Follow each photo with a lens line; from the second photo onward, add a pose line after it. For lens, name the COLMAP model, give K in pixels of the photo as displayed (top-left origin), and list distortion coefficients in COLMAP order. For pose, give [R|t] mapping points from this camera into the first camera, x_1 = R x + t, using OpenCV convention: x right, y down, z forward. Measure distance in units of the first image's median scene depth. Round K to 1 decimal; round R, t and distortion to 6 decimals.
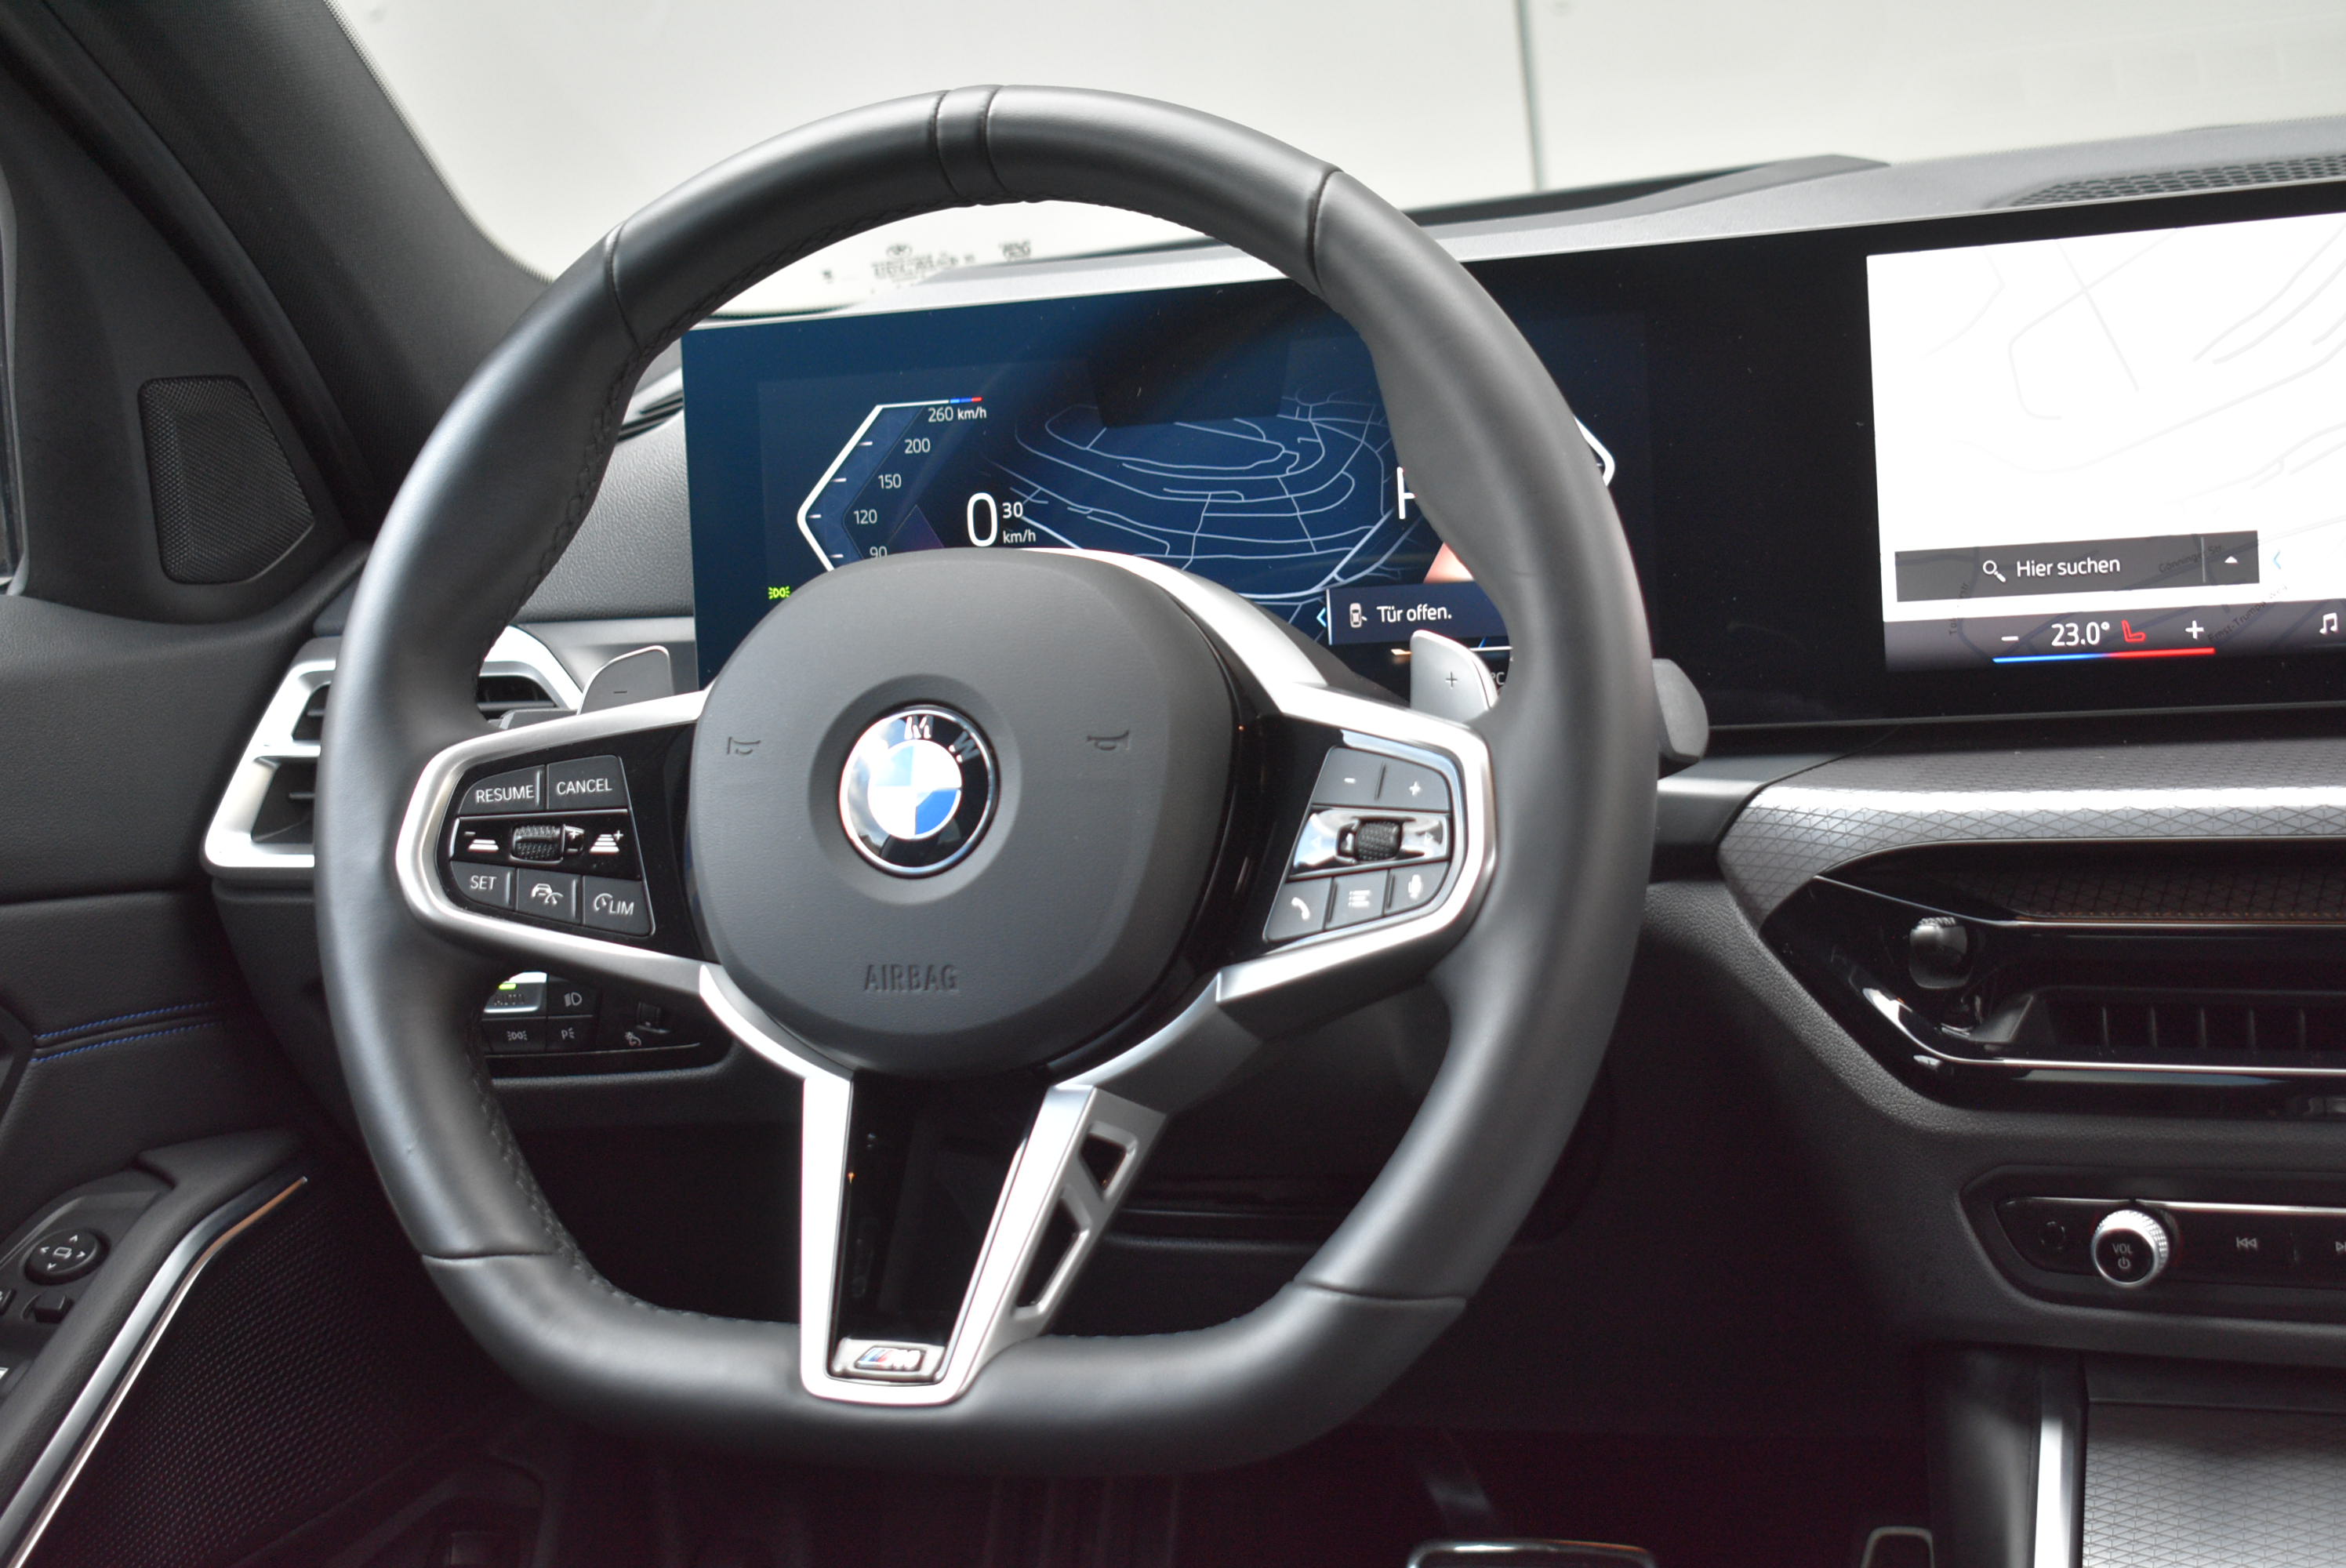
lens RADIAL K [[4180.1, 0, 1159.9], [0, 4180.1, 795.7], [0, 0, 1]] dist [-0.011185, 0.000000]
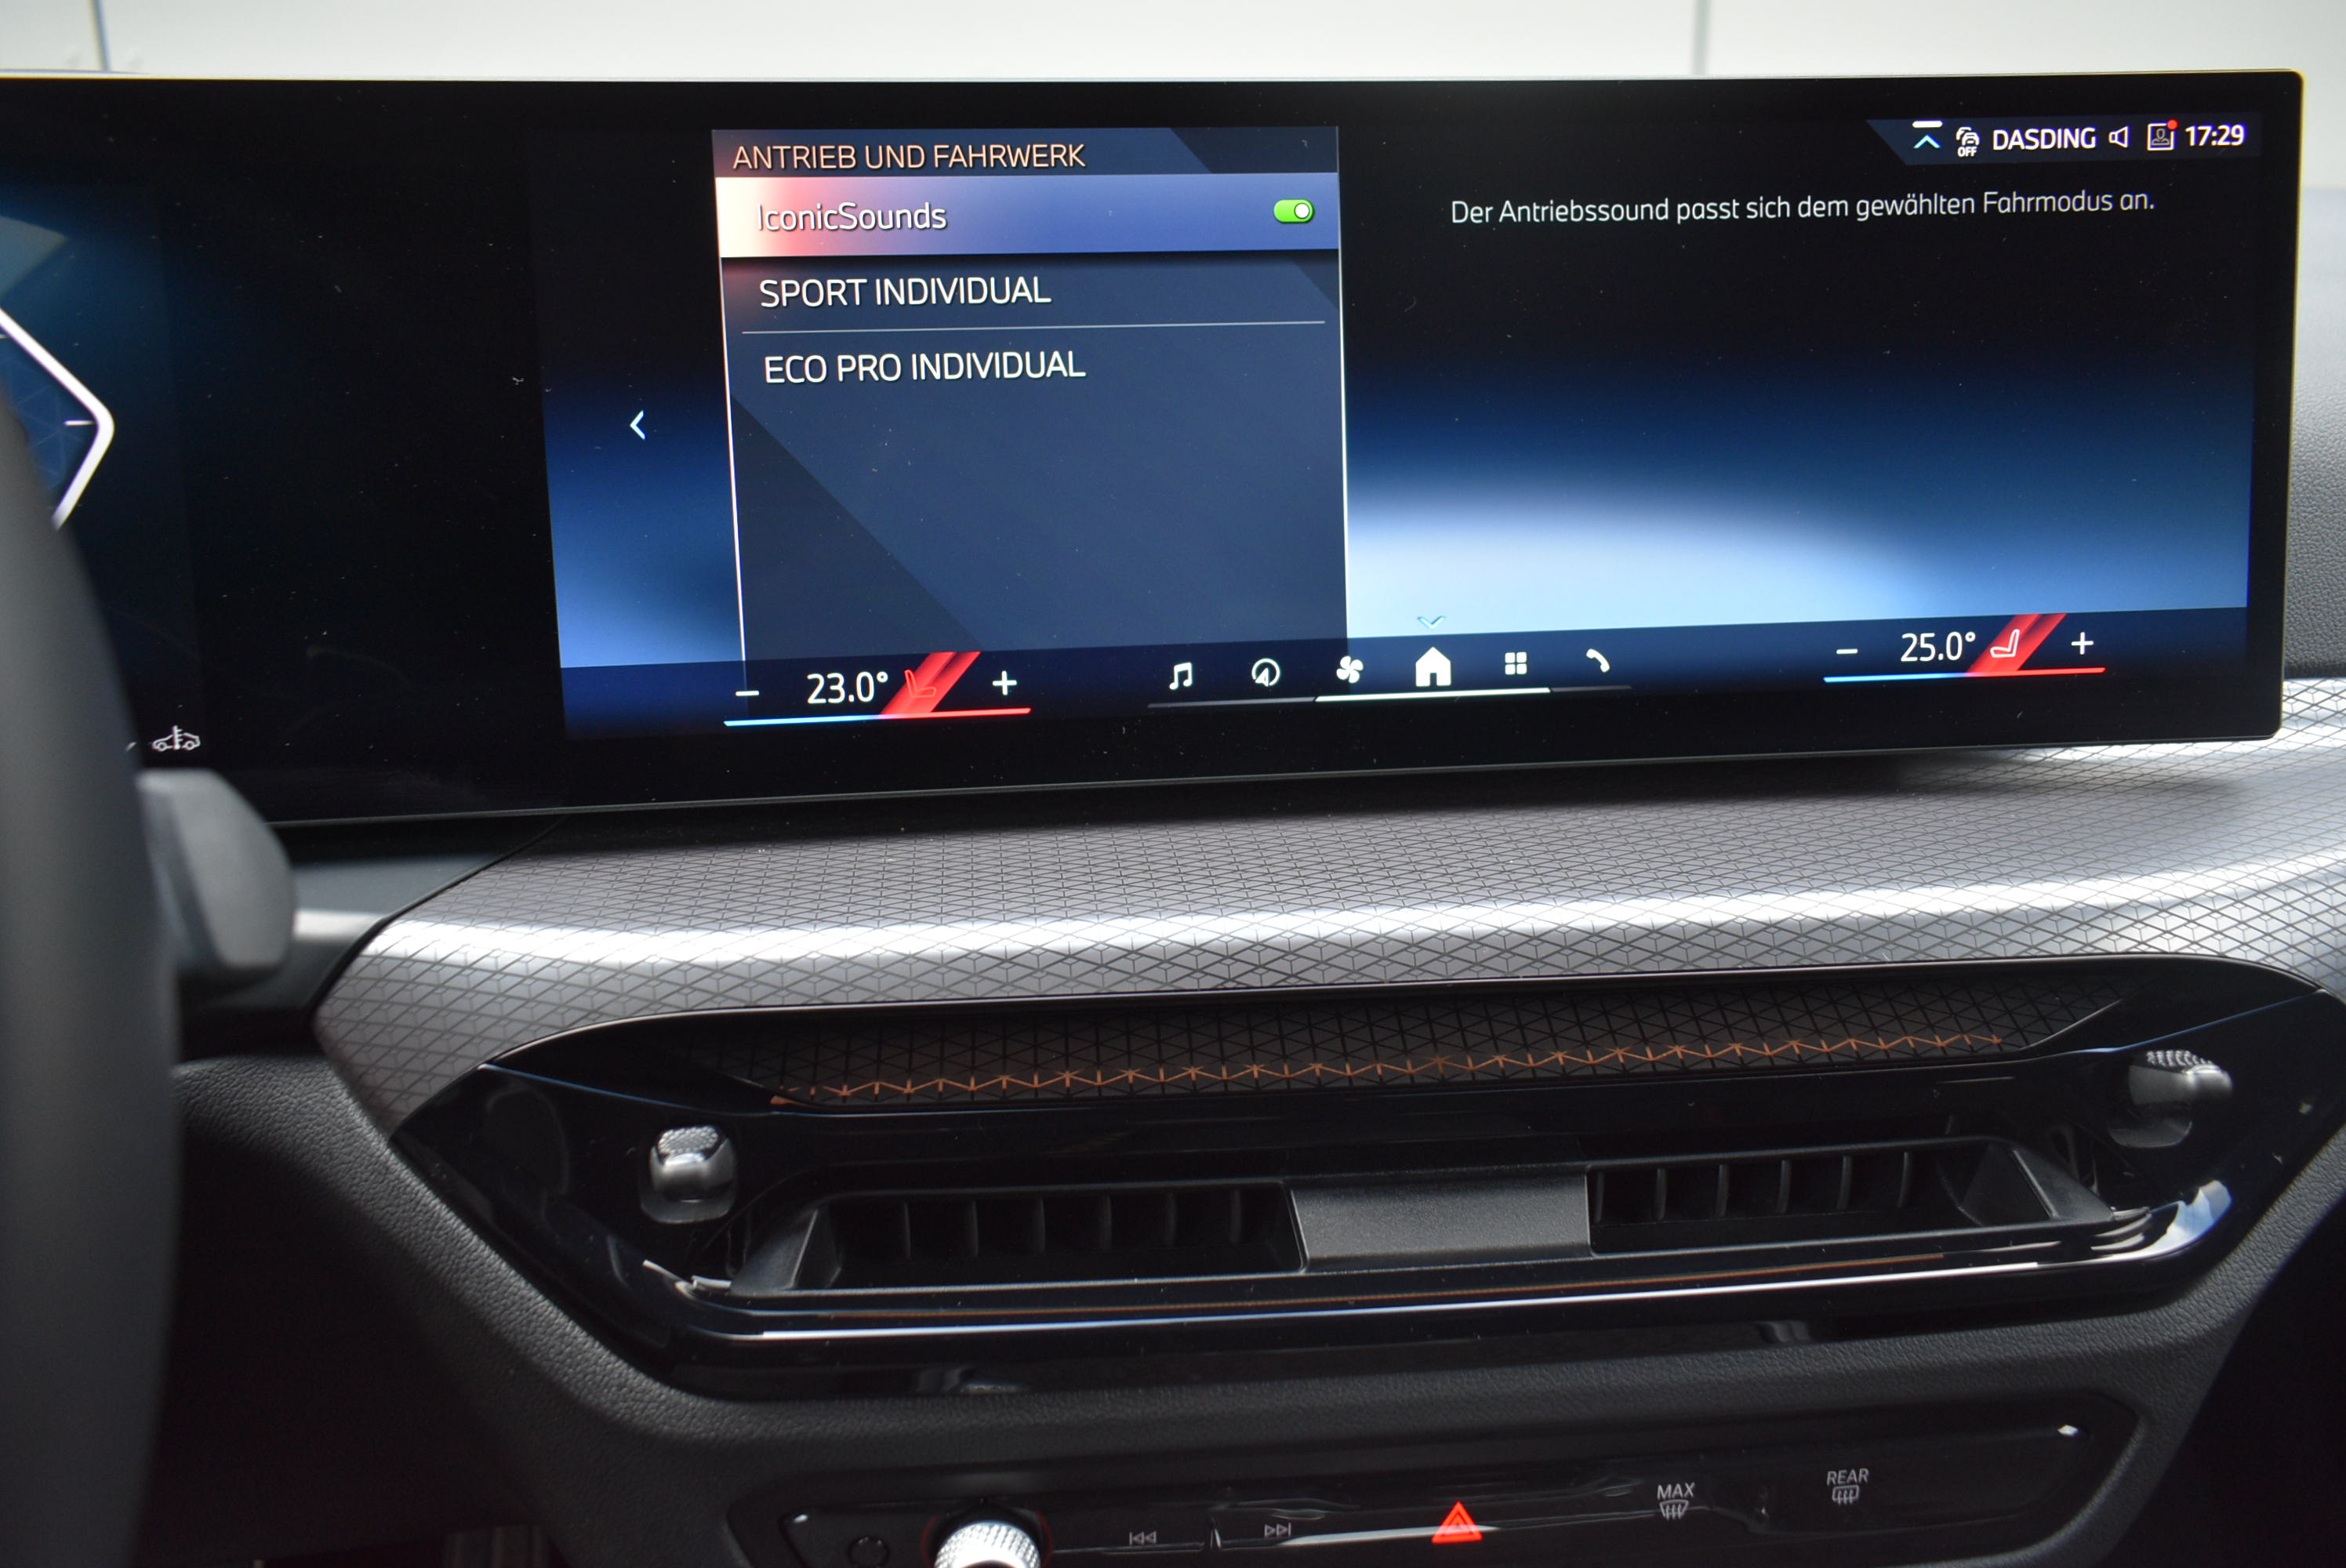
lens RADIAL K [[1813.2, 0, 1172.1], [0, 1813.2, 775.4], [0, 0, 1]] dist [-0.015099, 0.012997]
pose [[0.825985, -0.044814, 0.561907, 0.089164], [0.008916, 0.997749, 0.066469, -0.044104], [-0.563621, -0.049893, 0.824525, 0.709301]]
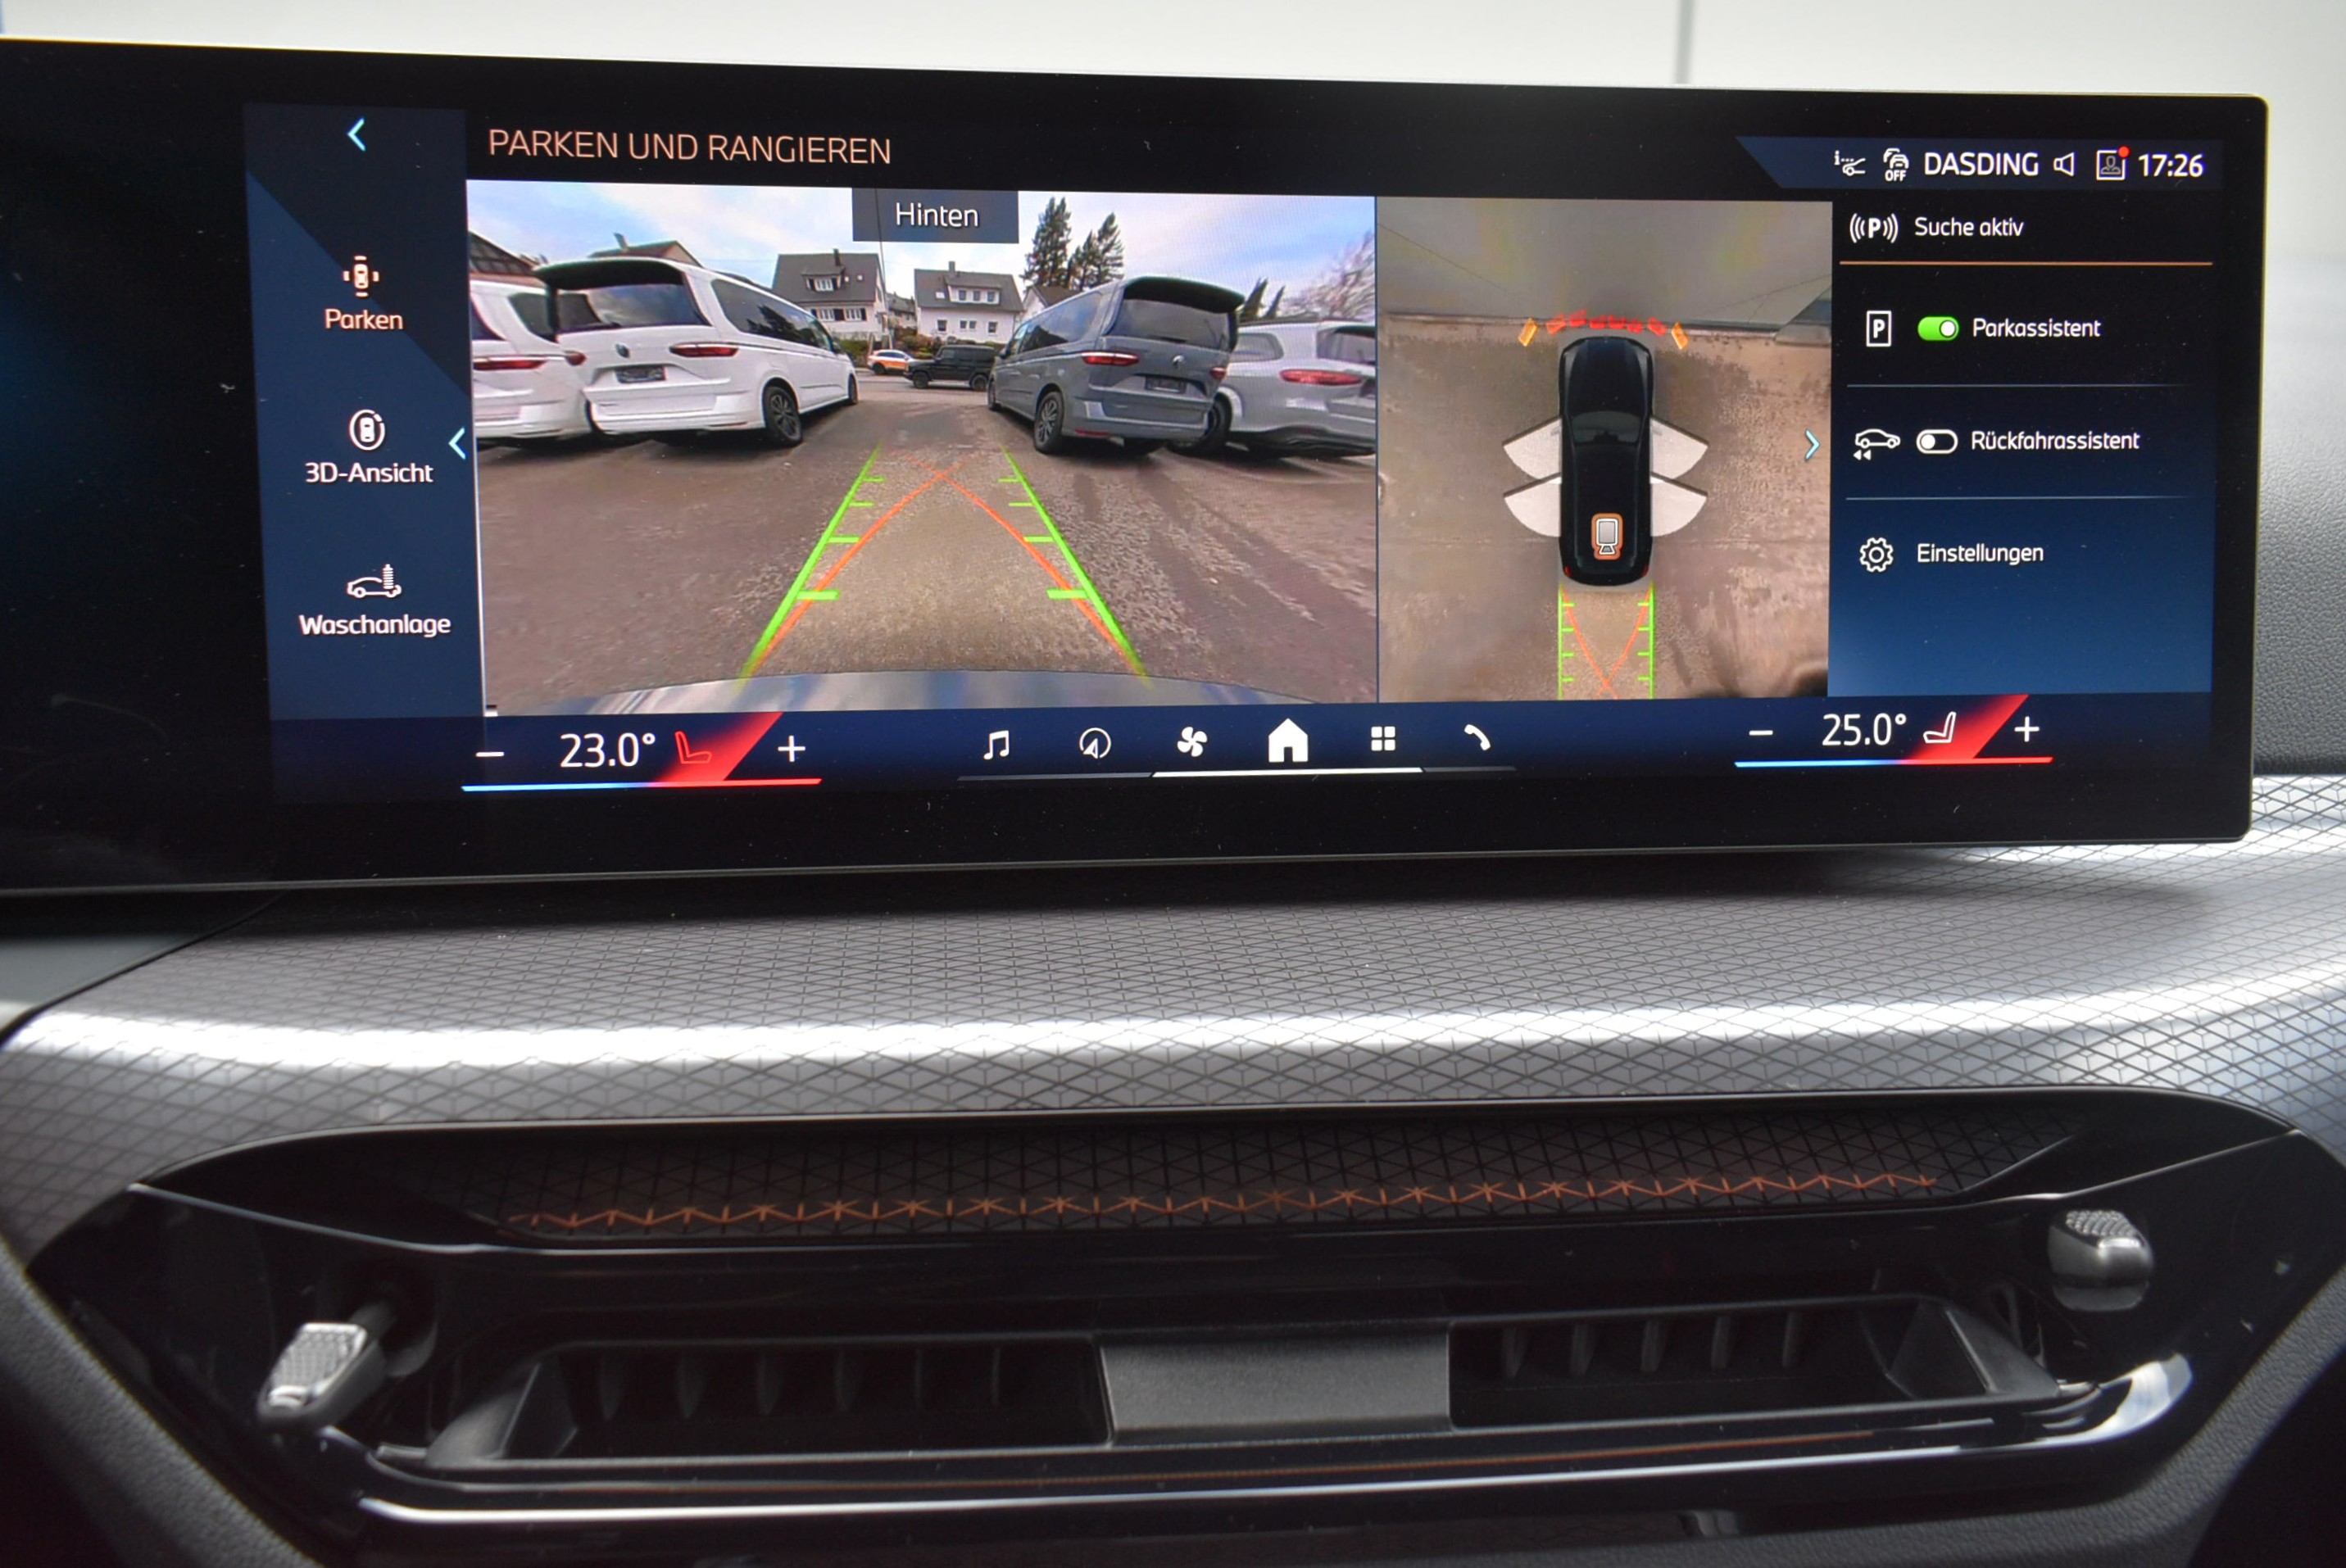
lens RADIAL K [[1886.2, 0, 1179.4], [0, 1886.2, 776.9], [0, 0, 1]] dist [-0.011978, 0.007047]
pose [[0.816486, -0.001484, 0.577363, 0.126944], [-0.011335, 0.999763, 0.018600, -0.041102], [-0.577254, -0.021731, 0.816275, 0.720239]]
